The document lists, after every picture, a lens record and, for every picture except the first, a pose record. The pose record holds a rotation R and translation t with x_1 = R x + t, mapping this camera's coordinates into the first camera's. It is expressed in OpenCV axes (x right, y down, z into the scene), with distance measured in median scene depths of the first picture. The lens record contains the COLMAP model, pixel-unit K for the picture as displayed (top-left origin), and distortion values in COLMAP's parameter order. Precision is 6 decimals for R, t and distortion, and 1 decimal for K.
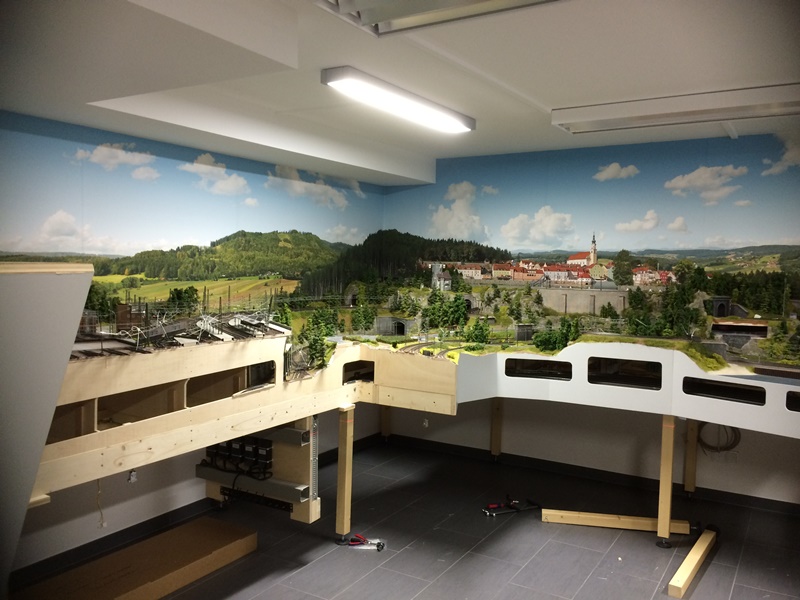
lens RADIAL K [[676.5, 0, 393.8], [0, 676.5, 299.3], [0, 0, 1]] dist [0.076070, -0.115386]
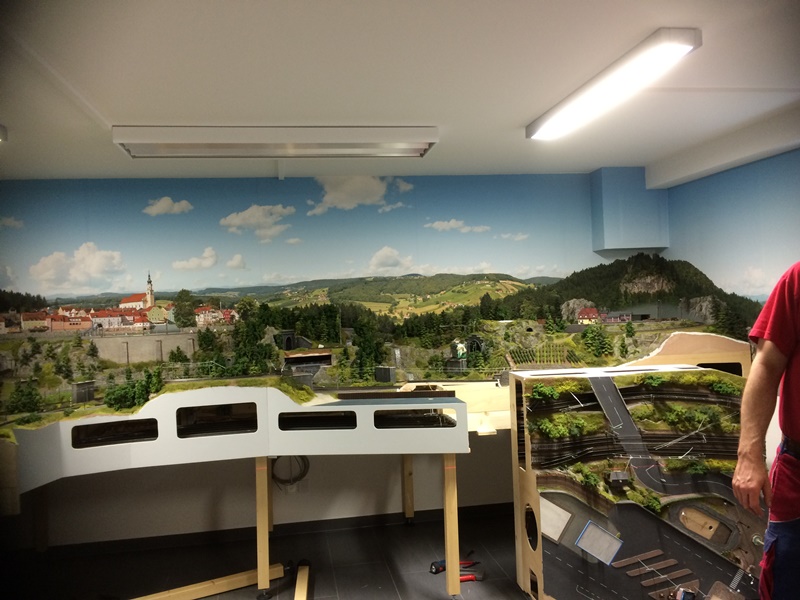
lens RADIAL K [[676.5, 0, 393.8], [0, 676.5, 299.3], [0, 0, 1]] dist [0.076070, -0.115386]
pose [[0.756432, -0.044657, 0.652546, -0.056431], [0.090826, 0.995172, -0.037181, 0.001848], [-0.647735, 0.087393, 0.756836, 0.108906]]
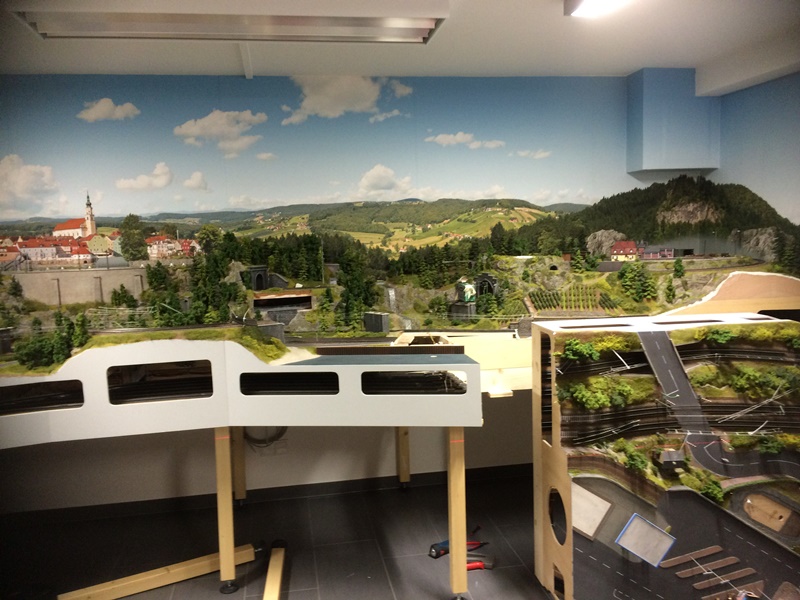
lens RADIAL K [[676.5, 0, 393.8], [0, 676.5, 299.3], [0, 0, 1]] dist [0.076070, -0.115386]
pose [[0.751007, -0.105937, 0.651741, 0.049377], [0.083058, 0.994362, 0.065920, -0.003795], [-0.655050, 0.004626, 0.755572, 0.231621]]
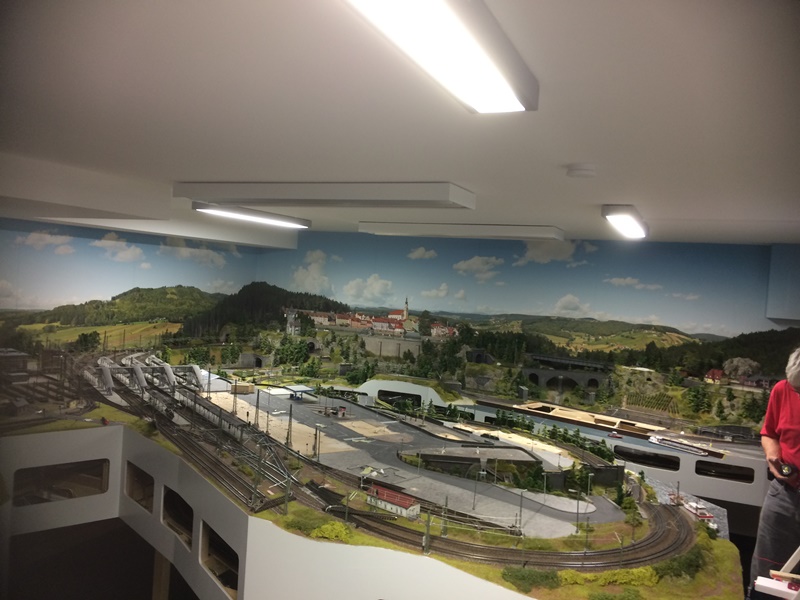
lens RADIAL K [[676.5, 0, 393.8], [0, 676.5, 299.3], [0, 0, 1]] dist [0.076070, -0.115386]
pose [[0.991105, 0.040818, 0.126669, 0.100513], [-0.038214, 0.999007, -0.022919, -0.062485], [-0.127479, 0.017875, 0.991680, -0.366056]]
